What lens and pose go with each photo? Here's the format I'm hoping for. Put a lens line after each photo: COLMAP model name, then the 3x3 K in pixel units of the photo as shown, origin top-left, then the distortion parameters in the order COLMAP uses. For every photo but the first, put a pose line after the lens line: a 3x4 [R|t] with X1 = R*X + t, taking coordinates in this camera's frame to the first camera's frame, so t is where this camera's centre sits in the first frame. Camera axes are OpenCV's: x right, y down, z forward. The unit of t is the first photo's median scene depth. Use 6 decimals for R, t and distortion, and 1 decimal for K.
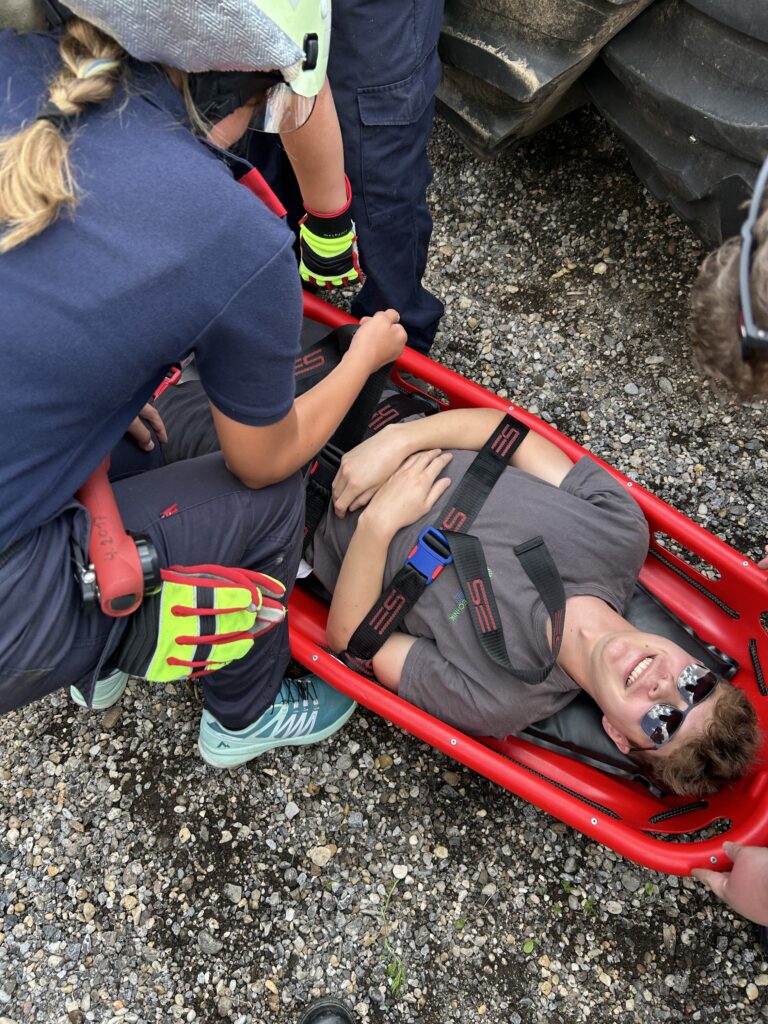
lens RADIAL K [[791.8, 0, 384.6], [0, 791.8, 510.7], [0, 0, 1]] dist [-0.004224, -0.006472]
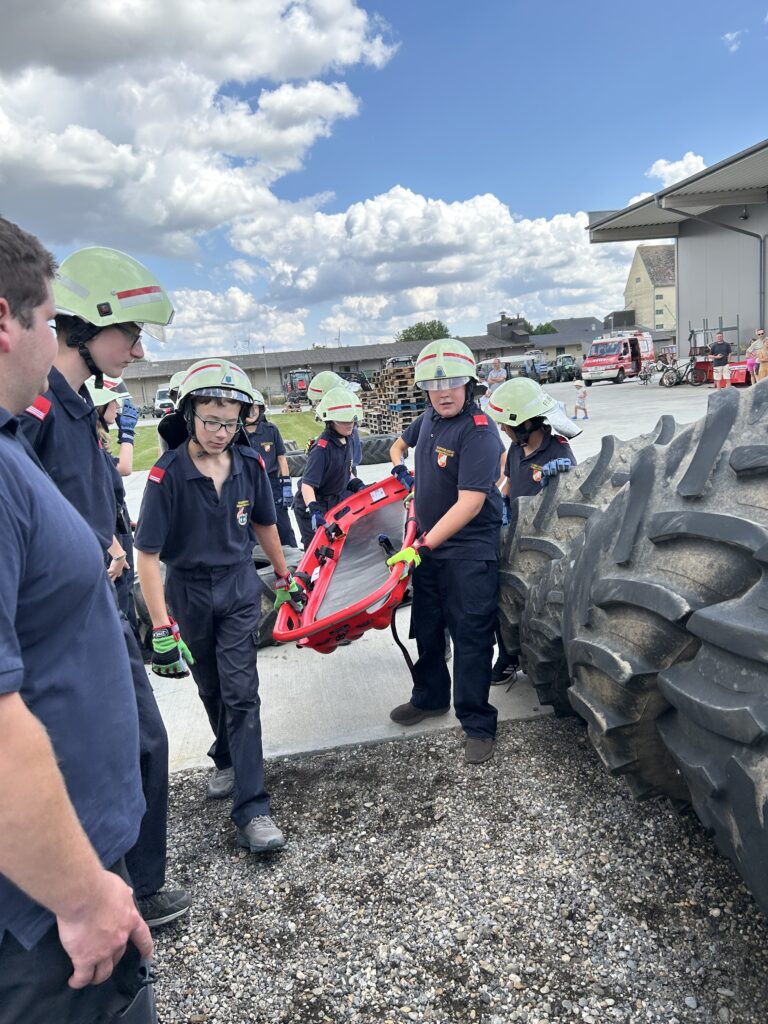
lens RADIAL K [[791.8, 0, 383.5], [0, 791.8, 511.8], [0, 0, 1]] dist [-0.004224, -0.006472]
pose [[0.789021, 0.080643, -0.609051, 0.567764], [-0.517575, 0.621358, -0.588243, 0.289511], [0.331002, 0.779365, 0.532003, -0.288140]]
